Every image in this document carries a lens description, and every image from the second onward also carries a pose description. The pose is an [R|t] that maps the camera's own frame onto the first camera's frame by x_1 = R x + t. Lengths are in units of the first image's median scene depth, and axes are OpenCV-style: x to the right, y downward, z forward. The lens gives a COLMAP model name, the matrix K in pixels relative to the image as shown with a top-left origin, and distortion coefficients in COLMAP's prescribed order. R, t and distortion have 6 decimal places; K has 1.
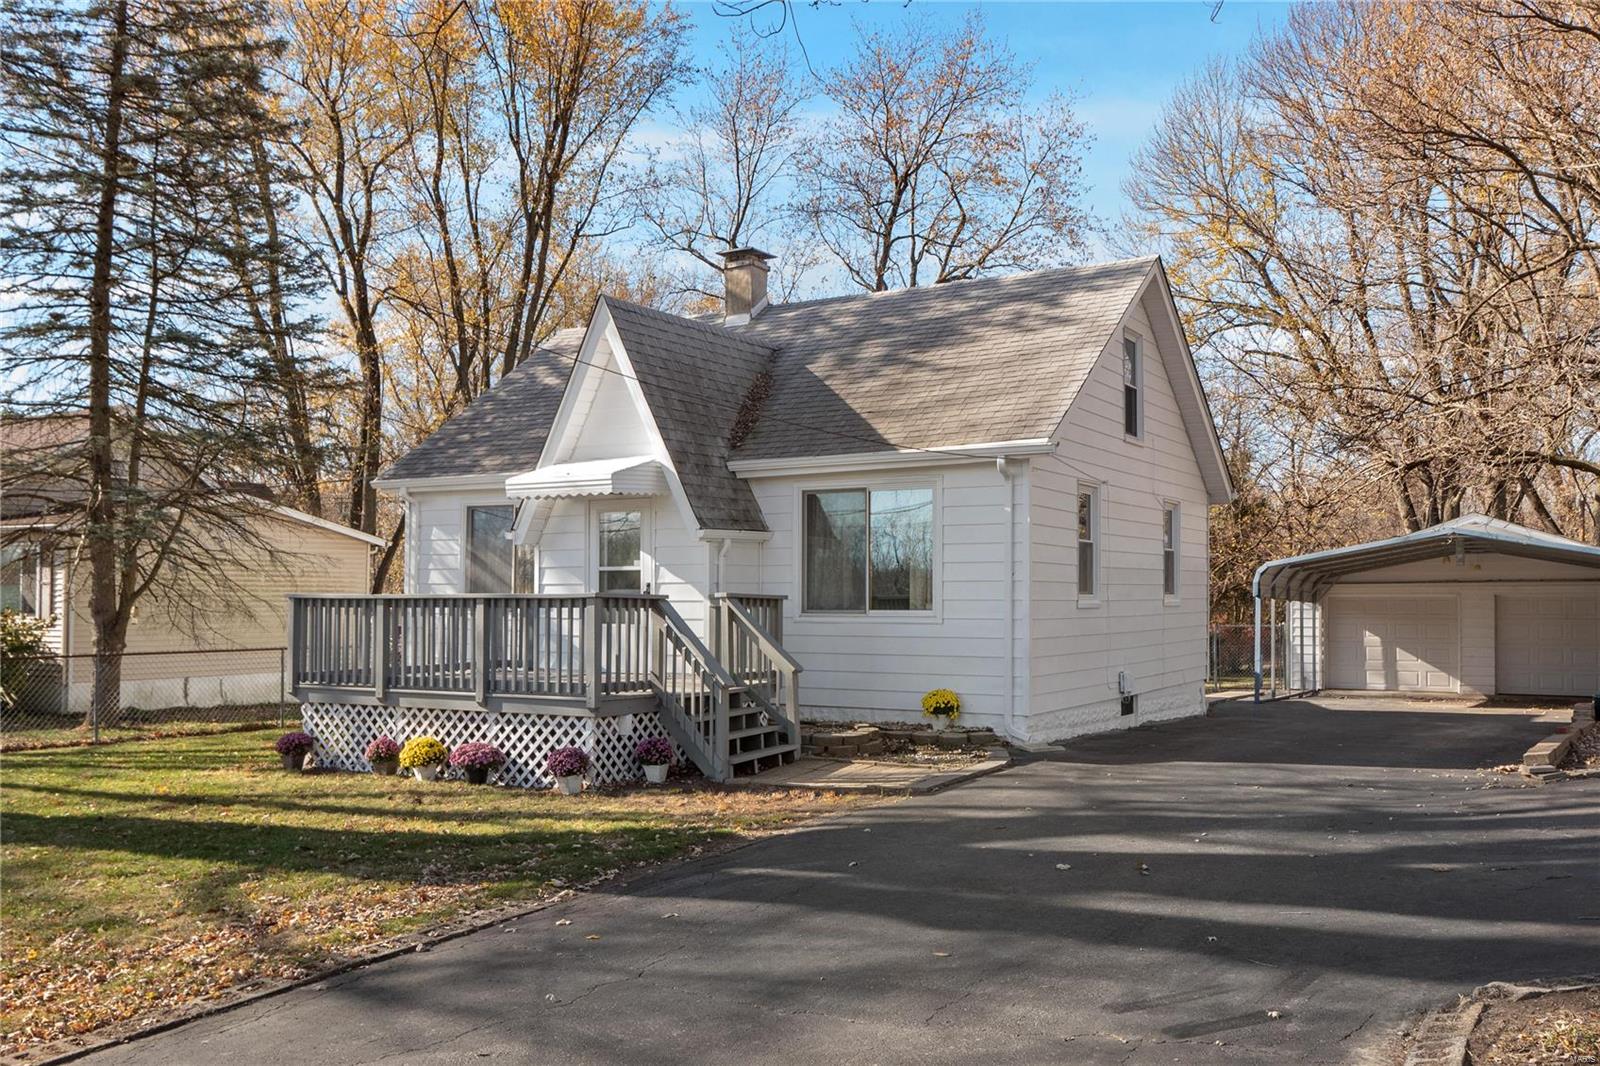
lens RADIAL K [[1363.6, 0, 800.0], [0, 1363.6, 533.0], [0, 0, 1]] dist [0.008605, 0.001772]
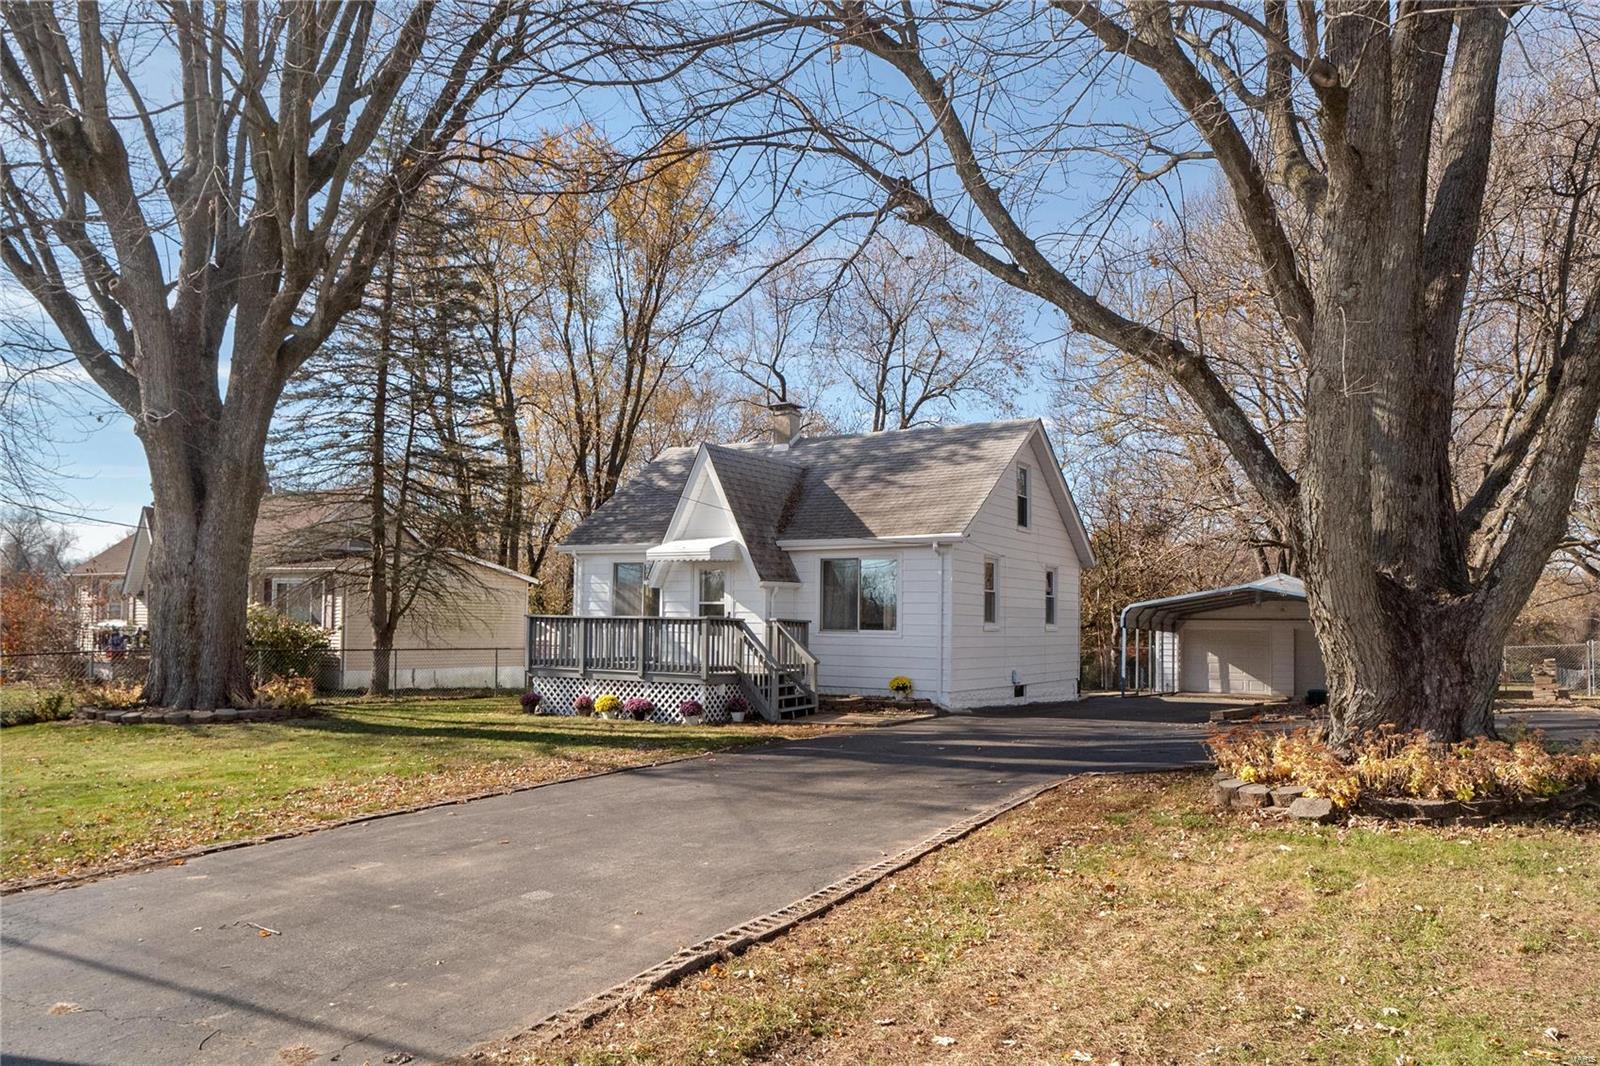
lens RADIAL K [[1087.0, 0, 678.4], [0, 1087.0, 513.7], [0, 0, 1]] dist [-0.000655, 0.000011]
pose [[0.991335, 0.004772, -0.131273, 0.003574], [-0.011807, 0.998532, -0.052863, -0.012799], [0.130828, 0.053955, 0.989936, -0.351677]]
